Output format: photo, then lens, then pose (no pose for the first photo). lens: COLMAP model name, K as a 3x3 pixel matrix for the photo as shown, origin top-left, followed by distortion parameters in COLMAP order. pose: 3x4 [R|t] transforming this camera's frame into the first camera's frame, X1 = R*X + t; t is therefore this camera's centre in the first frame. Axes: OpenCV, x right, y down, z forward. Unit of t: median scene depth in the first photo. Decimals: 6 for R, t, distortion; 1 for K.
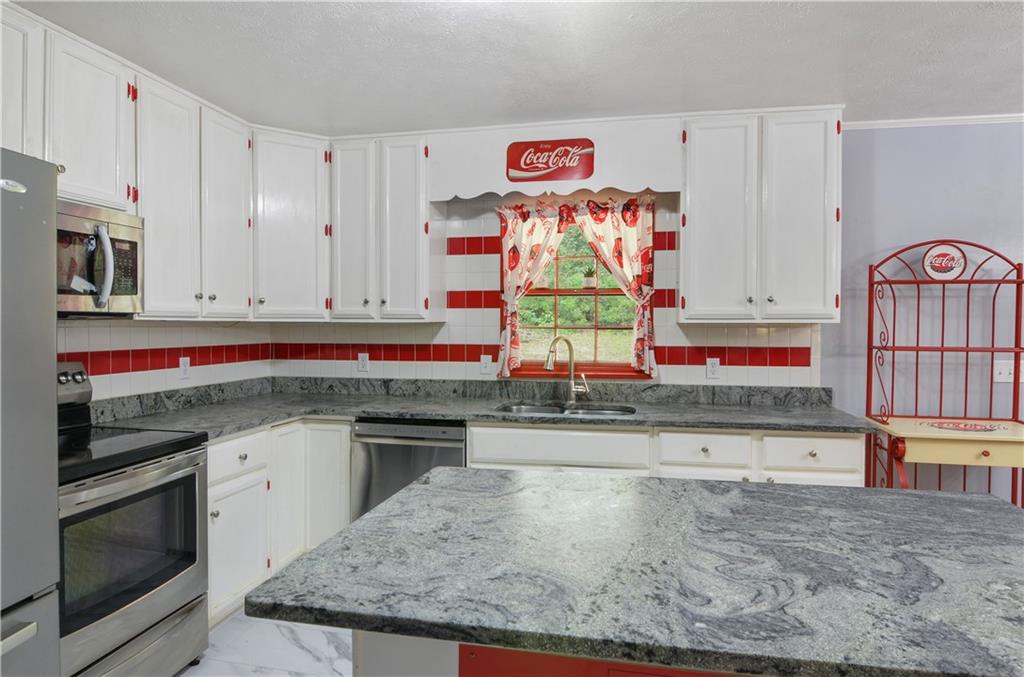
lens RADIAL K [[588.7, 0, 517.9], [0, 588.7, 329.6], [0, 0, 1]] dist [0.000079, -0.017356]
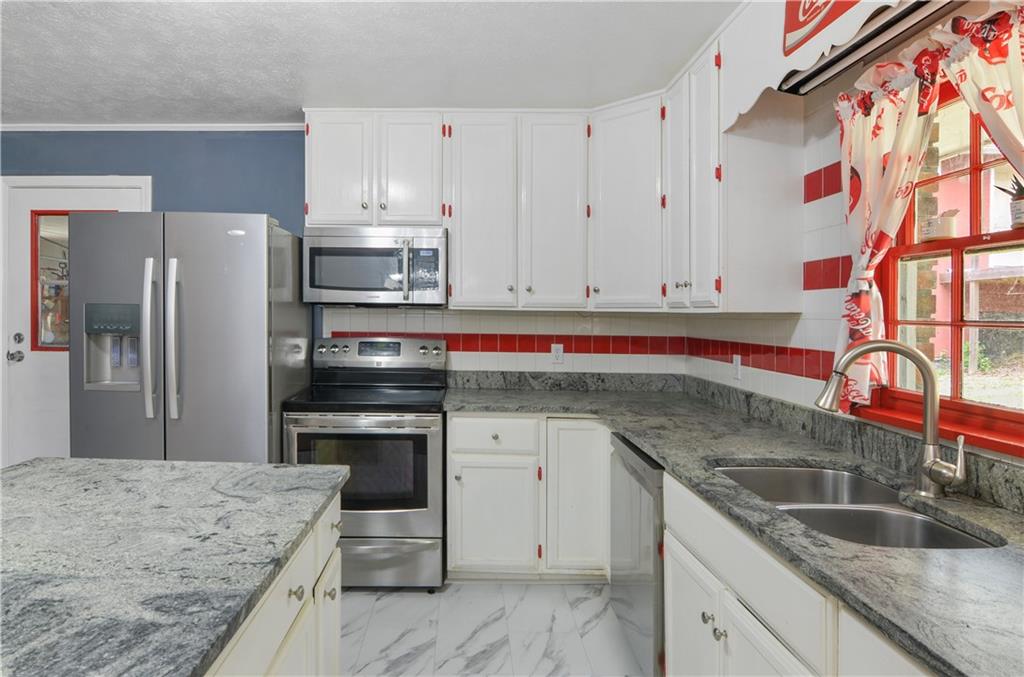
lens RADIAL K [[598.5, 0, 449.5], [0, 598.5, 319.6], [0, 0, 1]] dist [0.002604, -0.017259]
pose [[0.175504, 0.011653, -0.984410, 0.489790], [-0.020583, 0.999755, 0.008166, -0.003364], [0.984264, 0.018829, 0.175701, 0.599864]]
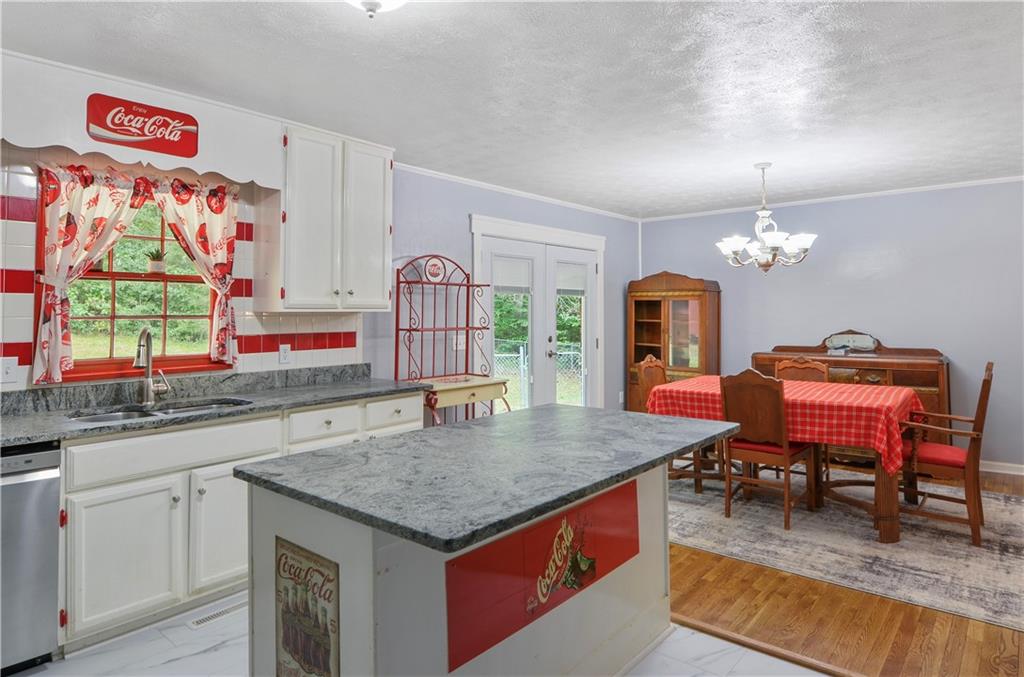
lens RADIAL K [[610.8, 0, 528.2], [0, 610.8, 294.3], [0, 0, 1]] dist [-0.003431, -0.002024]
pose [[0.467205, 0.022878, 0.883853, -0.474844], [0.012742, 0.999387, -0.032604, -0.001637], [-0.884057, 0.026495, 0.466627, 0.078981]]
